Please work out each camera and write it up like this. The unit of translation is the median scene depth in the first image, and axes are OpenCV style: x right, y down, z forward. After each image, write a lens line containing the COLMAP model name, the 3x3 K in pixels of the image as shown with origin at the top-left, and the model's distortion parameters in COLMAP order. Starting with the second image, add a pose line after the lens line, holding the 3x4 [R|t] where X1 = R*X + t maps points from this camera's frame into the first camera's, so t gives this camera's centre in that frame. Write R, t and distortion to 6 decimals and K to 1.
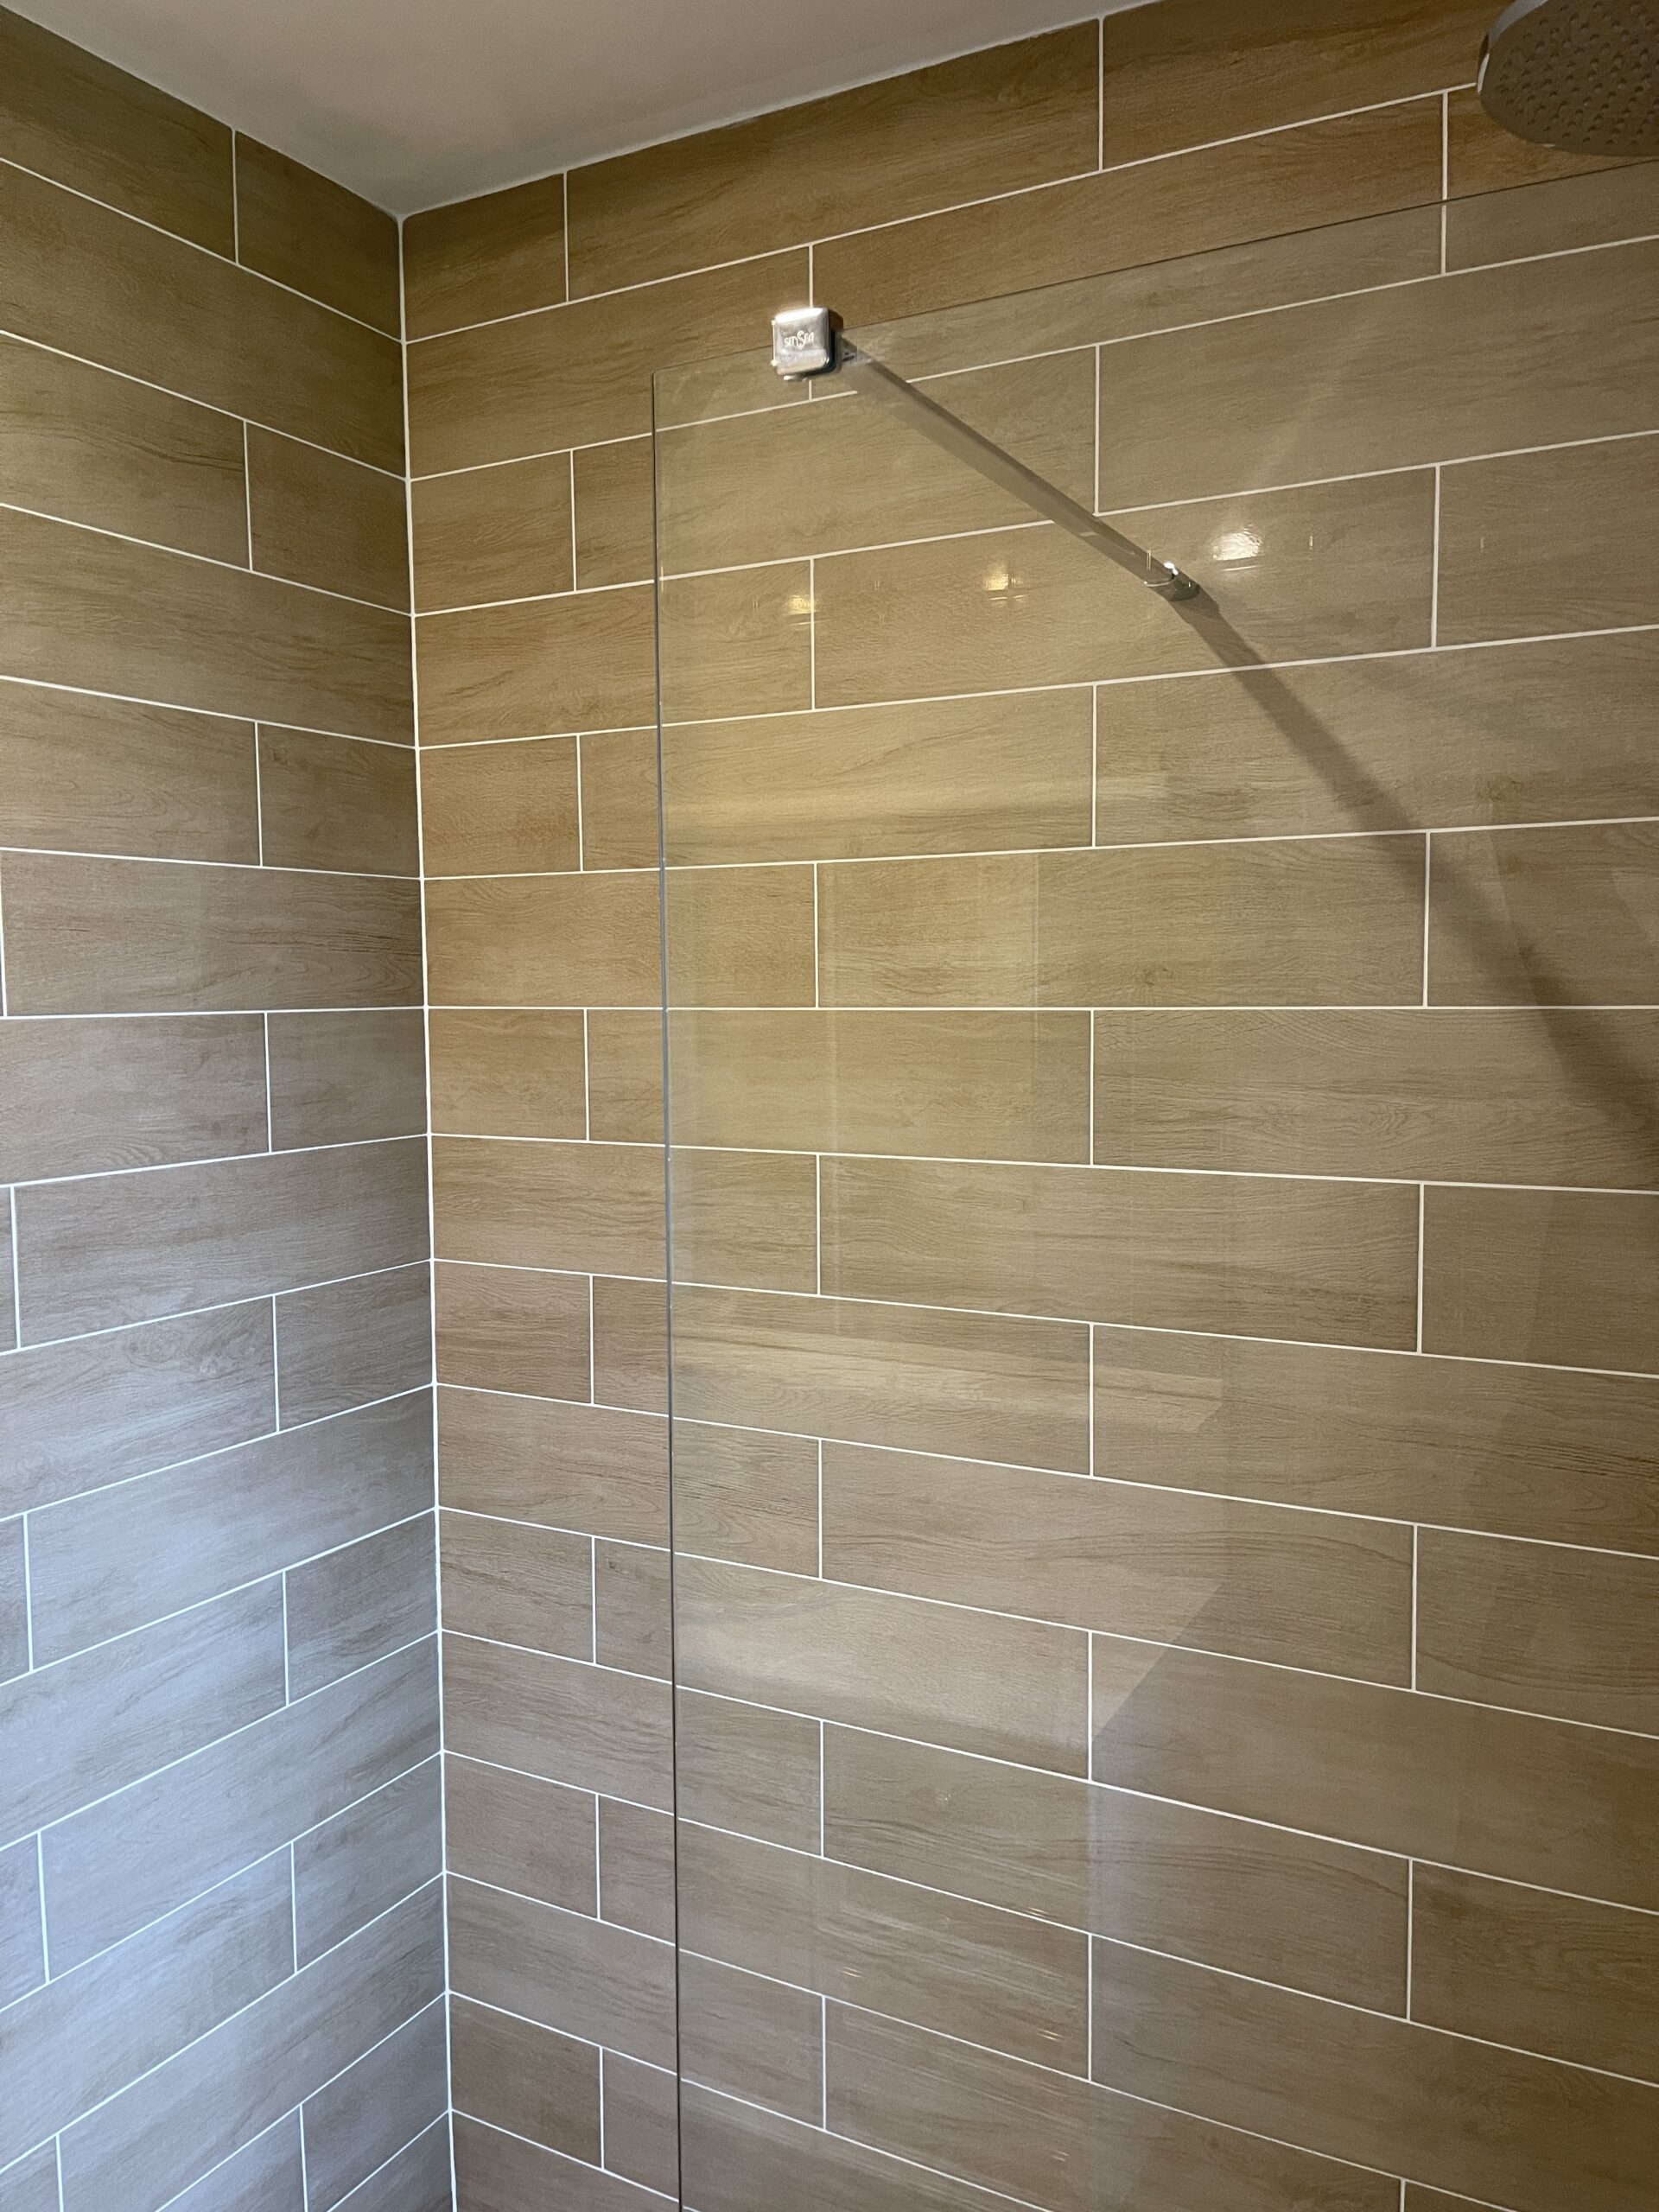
lens RADIAL K [[1671.4, 0, 837.2], [0, 1671.4, 1103.3], [0, 0, 1]] dist [0.065641, -0.090310]
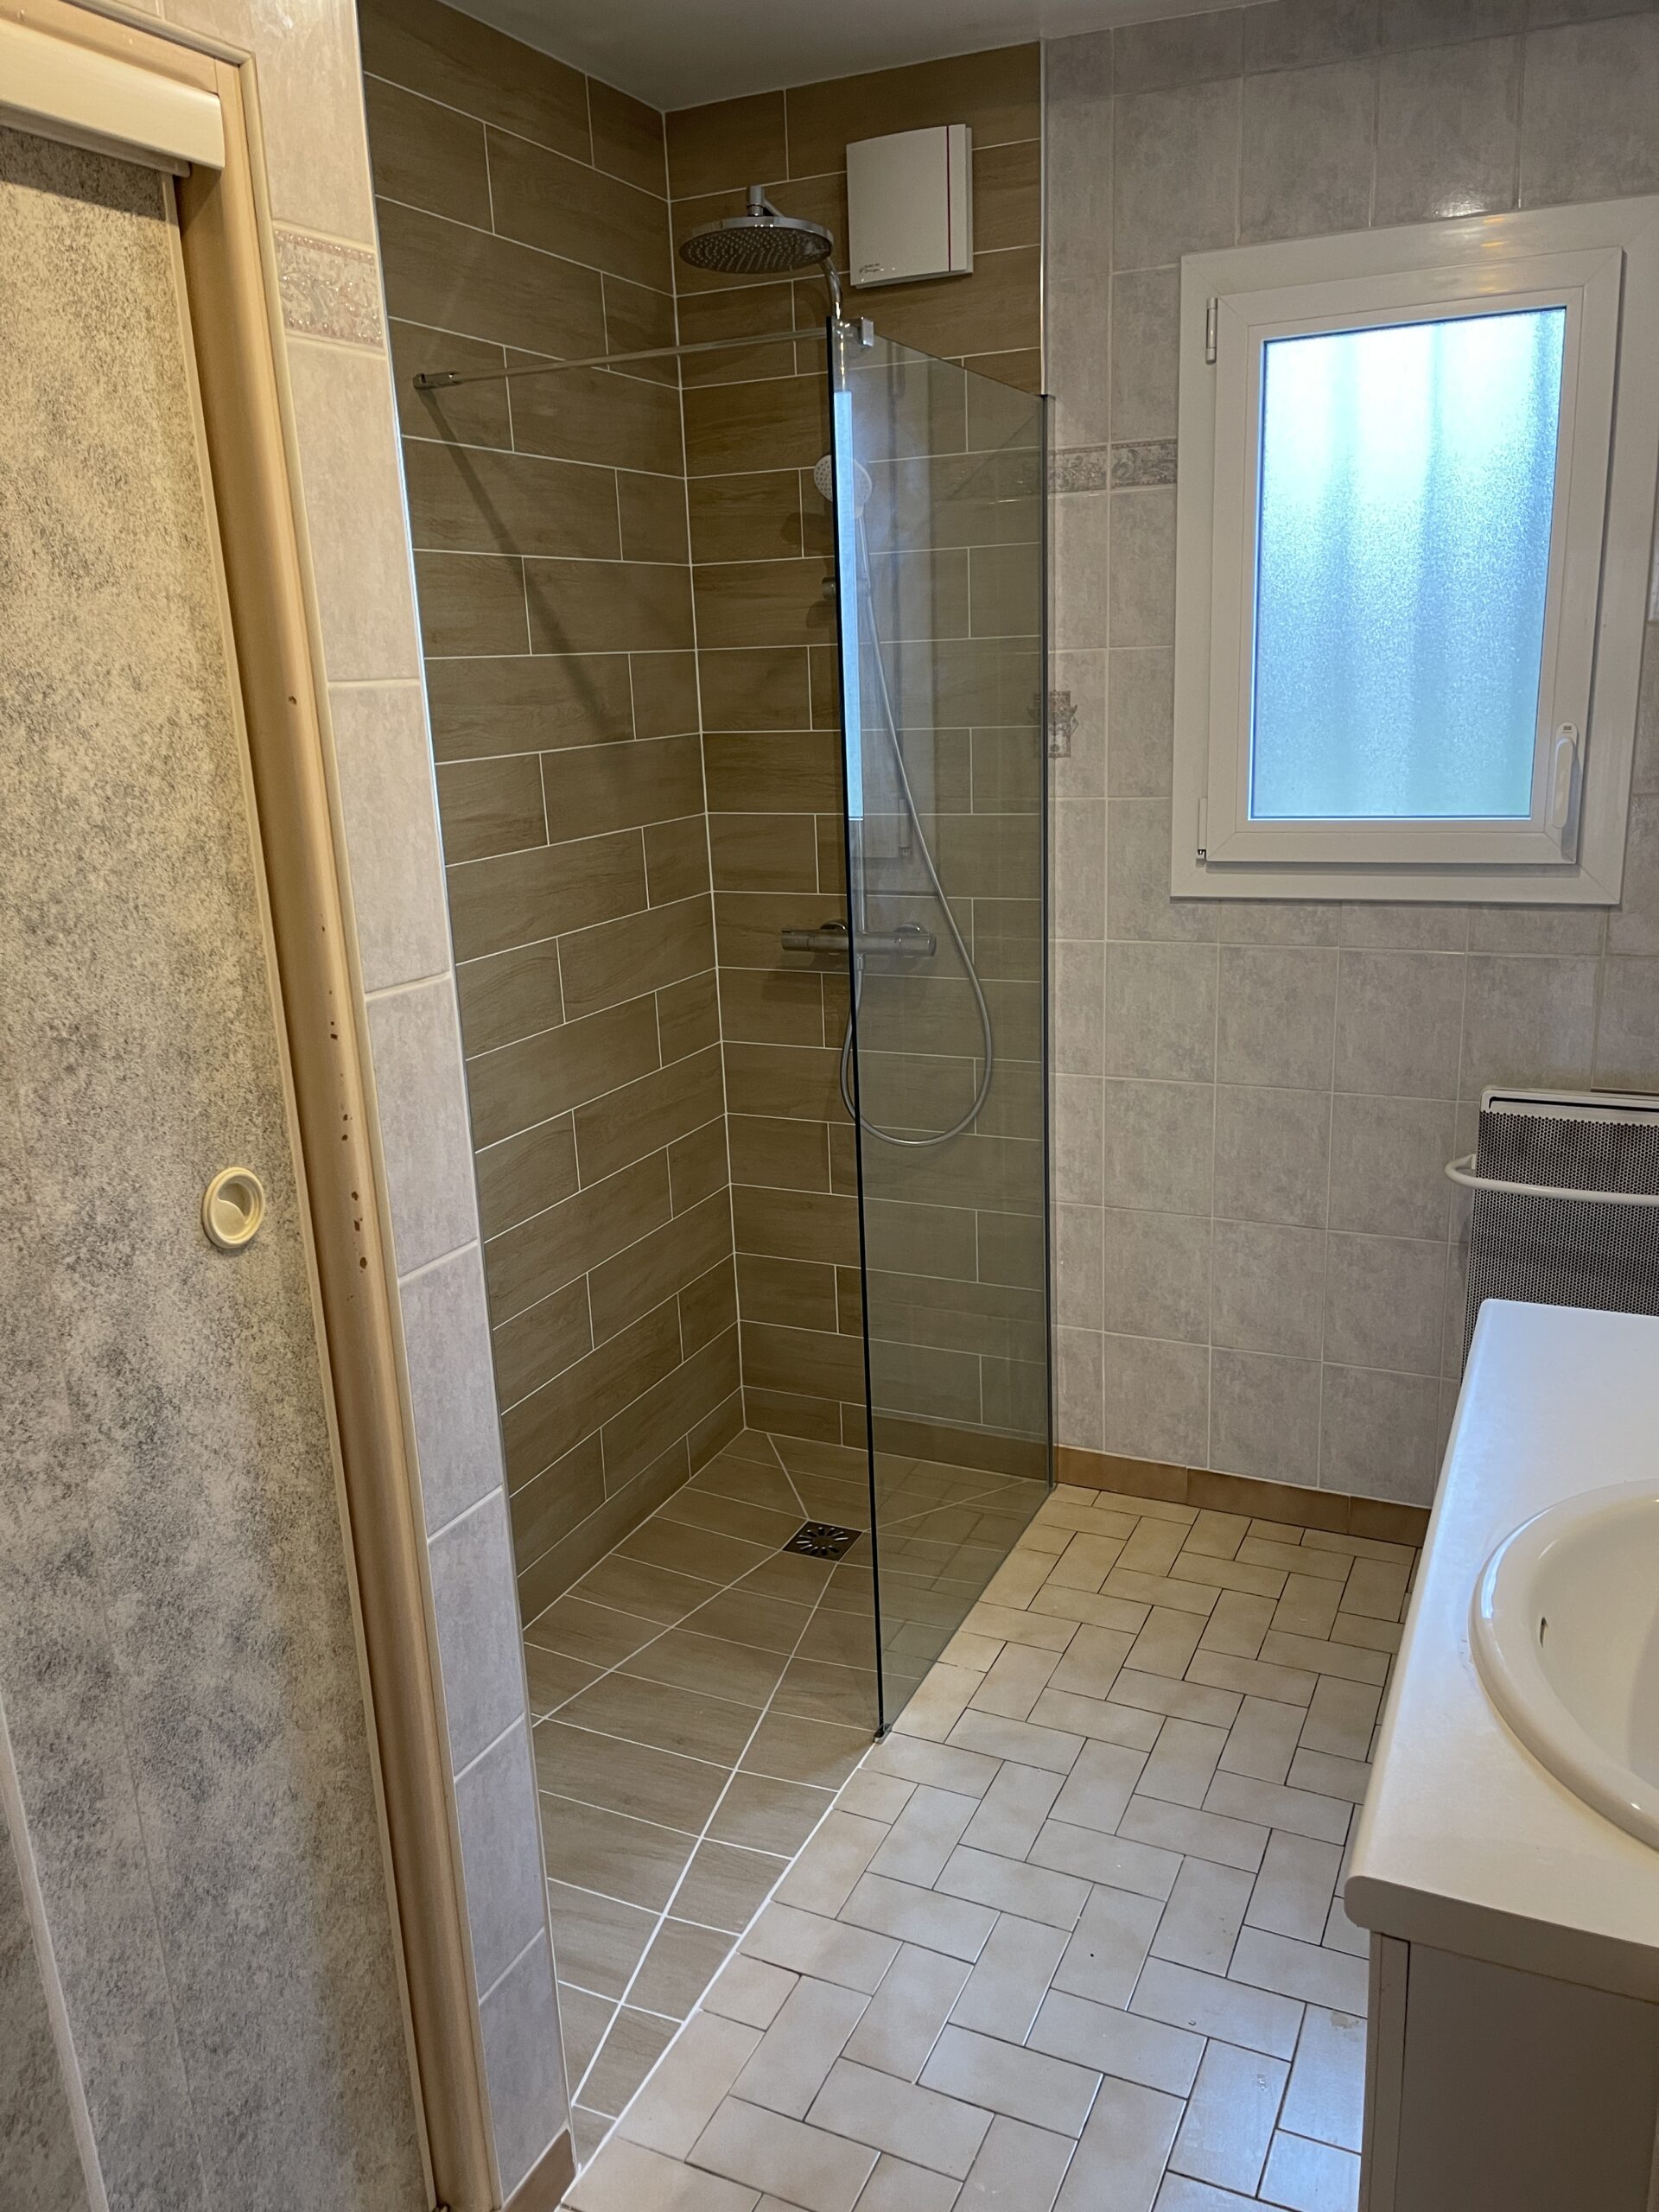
lens RADIAL K [[1671.4, 0, 838.5], [0, 1671.4, 1119.9], [0, 0, 1]] dist [0.065641, -0.090310]
pose [[-0.066113, -0.254990, 0.964681, -1.413479], [0.113084, 0.958652, 0.261147, -0.010065], [-0.991383, 0.126355, -0.034544, 0.697884]]
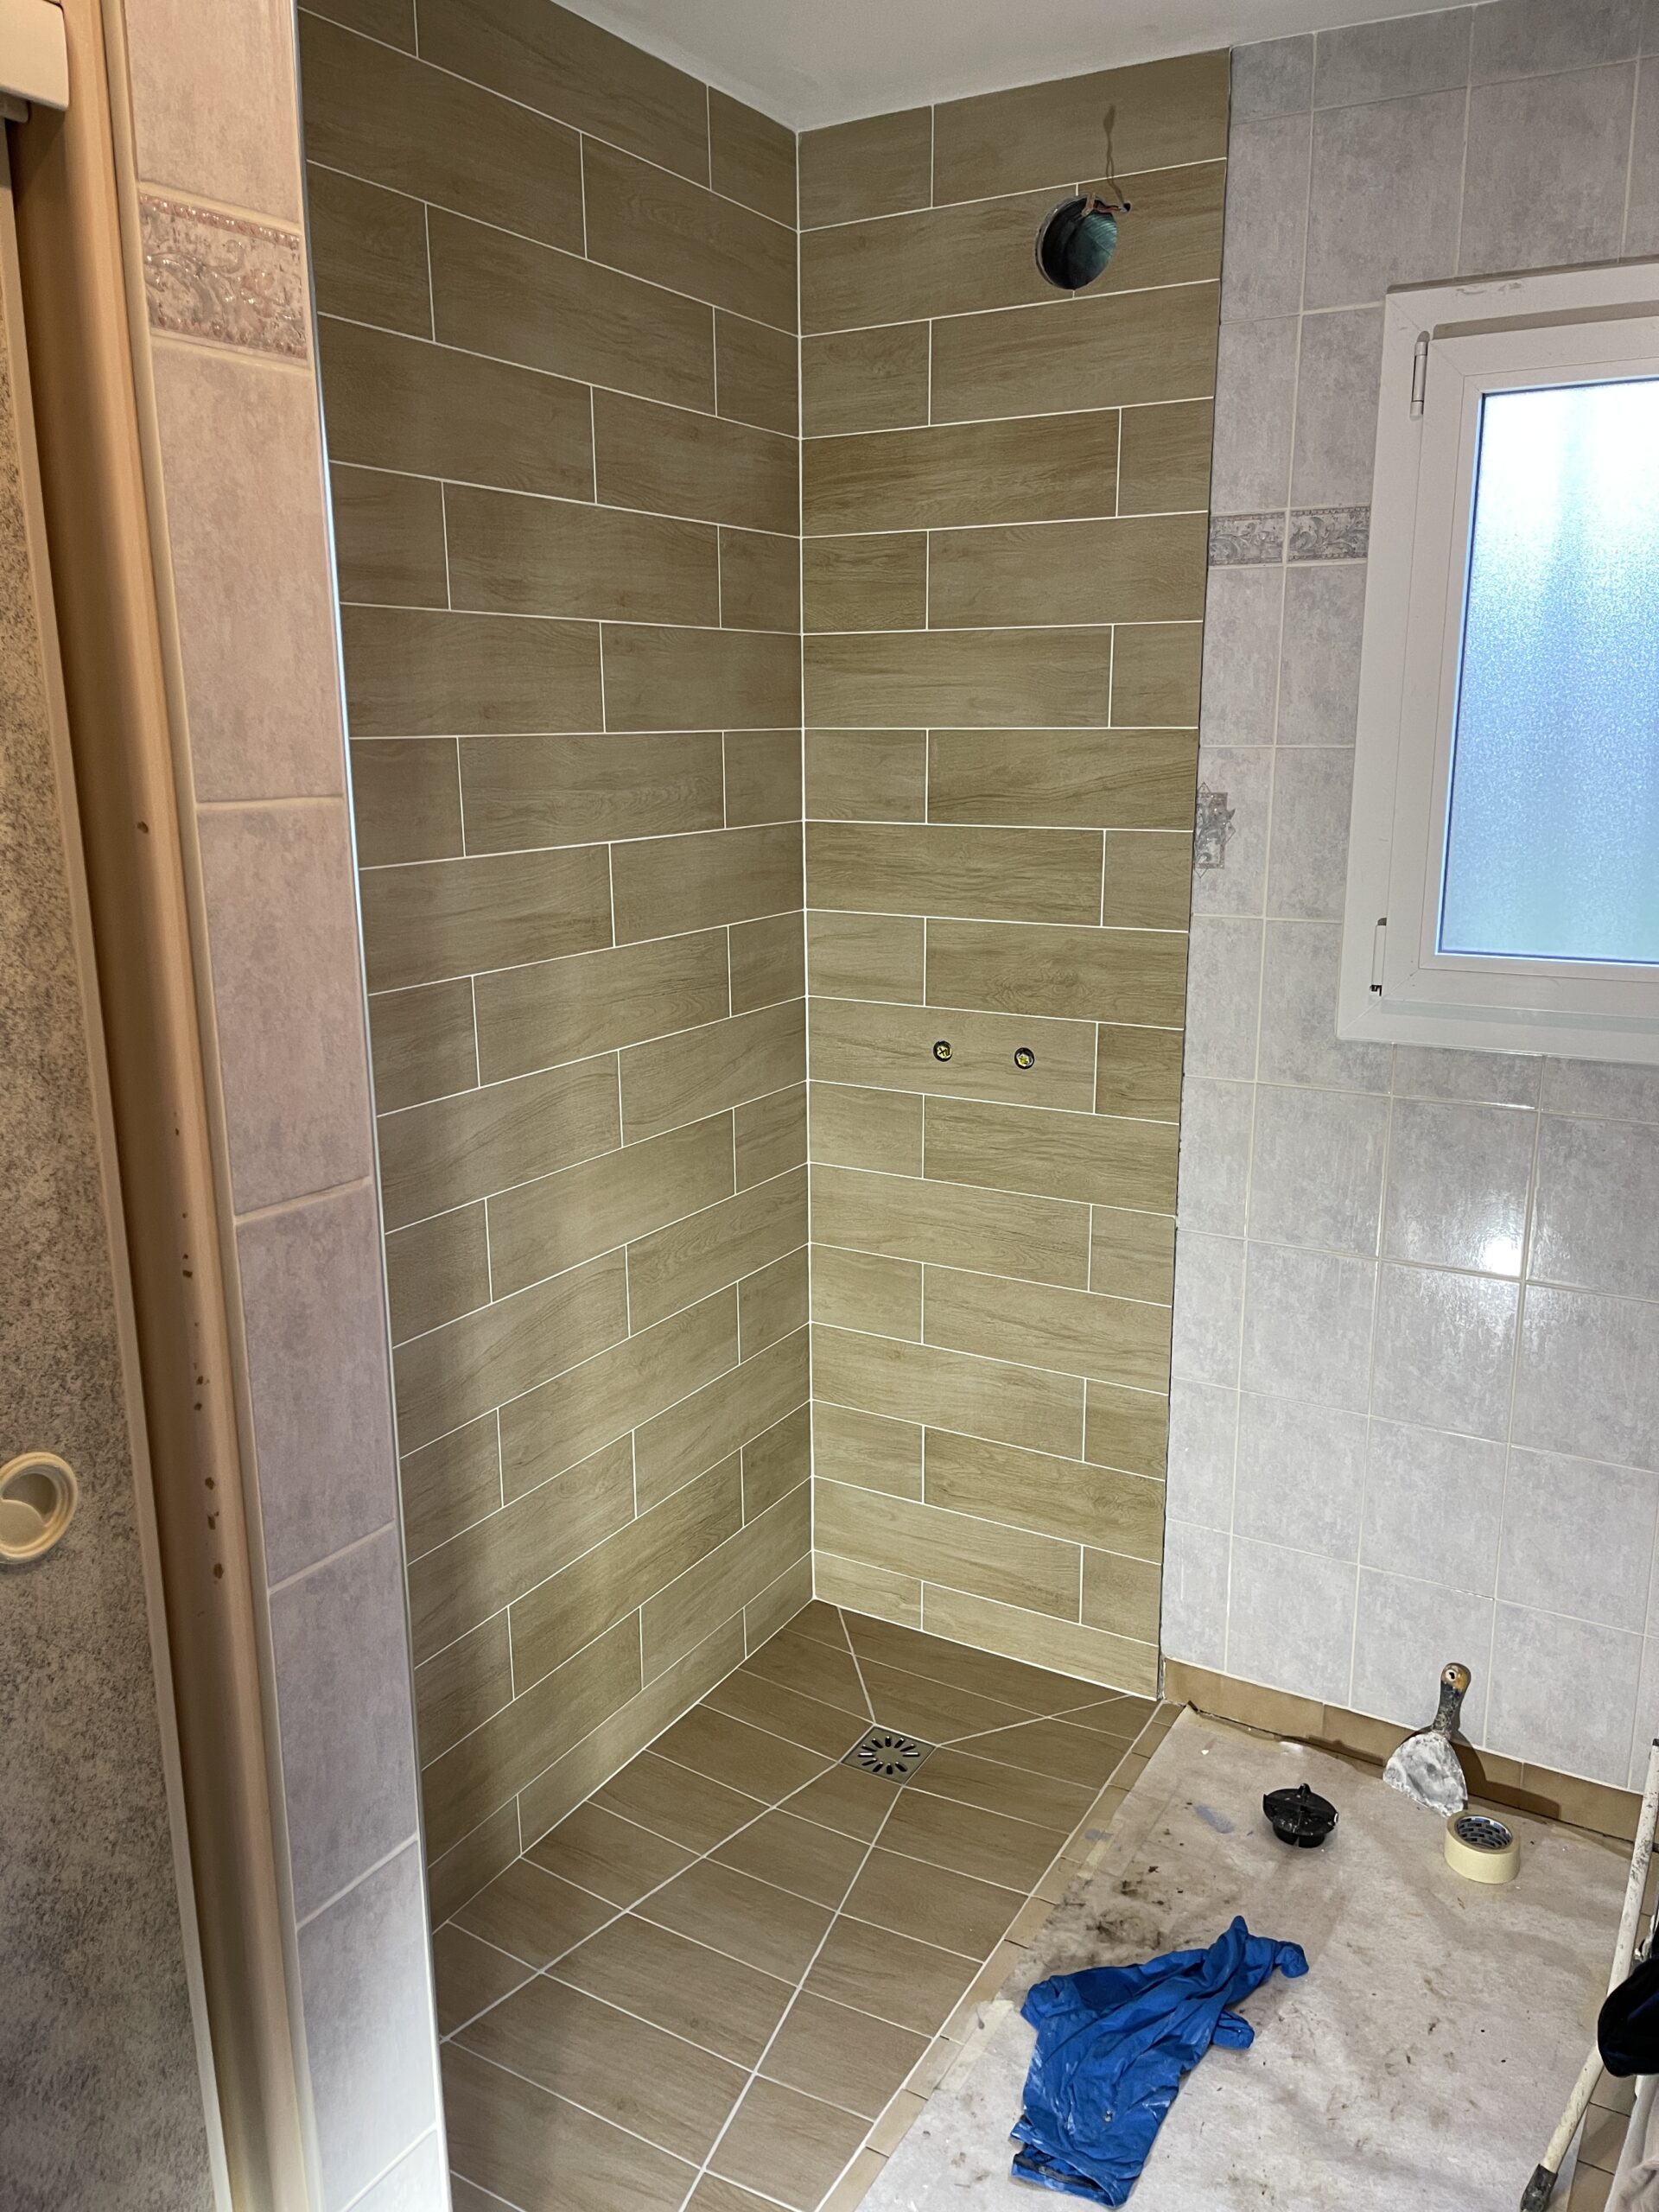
lens RADIAL K [[1671.4, 0, 832.6], [0, 1671.4, 1113.1], [0, 0, 1]] dist [0.065641, -0.090310]
pose [[0.029740, -0.223179, 0.974324, -1.161670], [0.079790, 0.972174, 0.220251, -0.034890], [-0.996368, 0.071191, 0.046720, 0.642633]]
